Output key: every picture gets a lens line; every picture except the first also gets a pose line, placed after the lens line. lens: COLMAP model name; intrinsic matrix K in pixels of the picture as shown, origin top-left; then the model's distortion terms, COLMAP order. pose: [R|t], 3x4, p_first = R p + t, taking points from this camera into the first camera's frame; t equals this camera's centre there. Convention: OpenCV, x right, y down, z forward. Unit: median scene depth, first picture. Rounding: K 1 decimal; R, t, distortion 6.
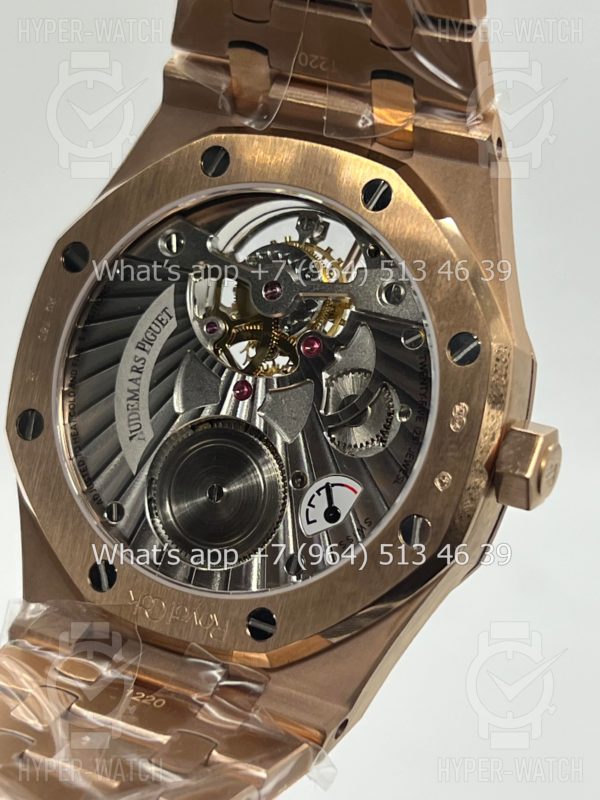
lens RADIAL K [[1781.9, 0, 300.0], [0, 1781.9, 400.0], [0, 0, 1]] dist [0.049507, -0.199152]
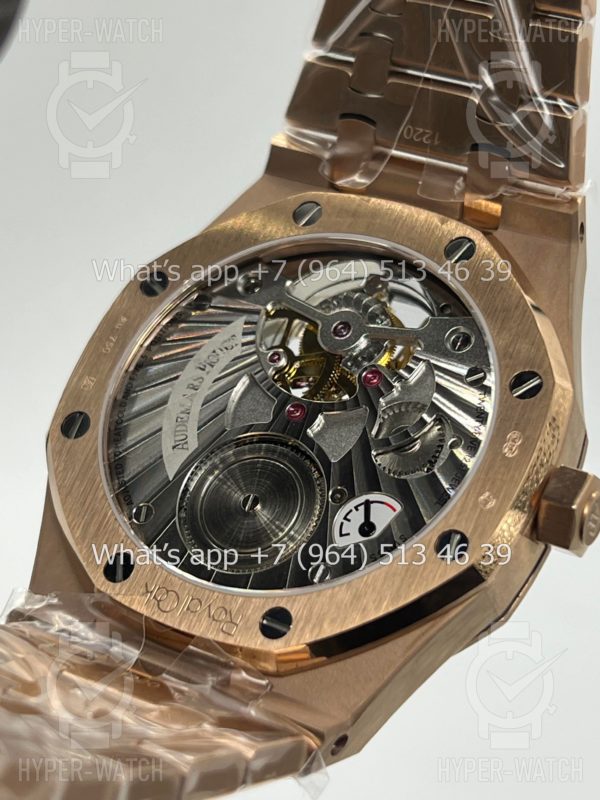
lens RADIAL K [[1781.9, 0, 300.0], [0, 1781.9, 400.0], [0, 0, 1]] dist [0.049507, -0.199152]
pose [[0.983242, 0.180529, -0.025404, -0.005940], [-0.178516, 0.925130, -0.335063, 0.329229], [-0.036986, 0.333983, 0.941853, 0.058188]]
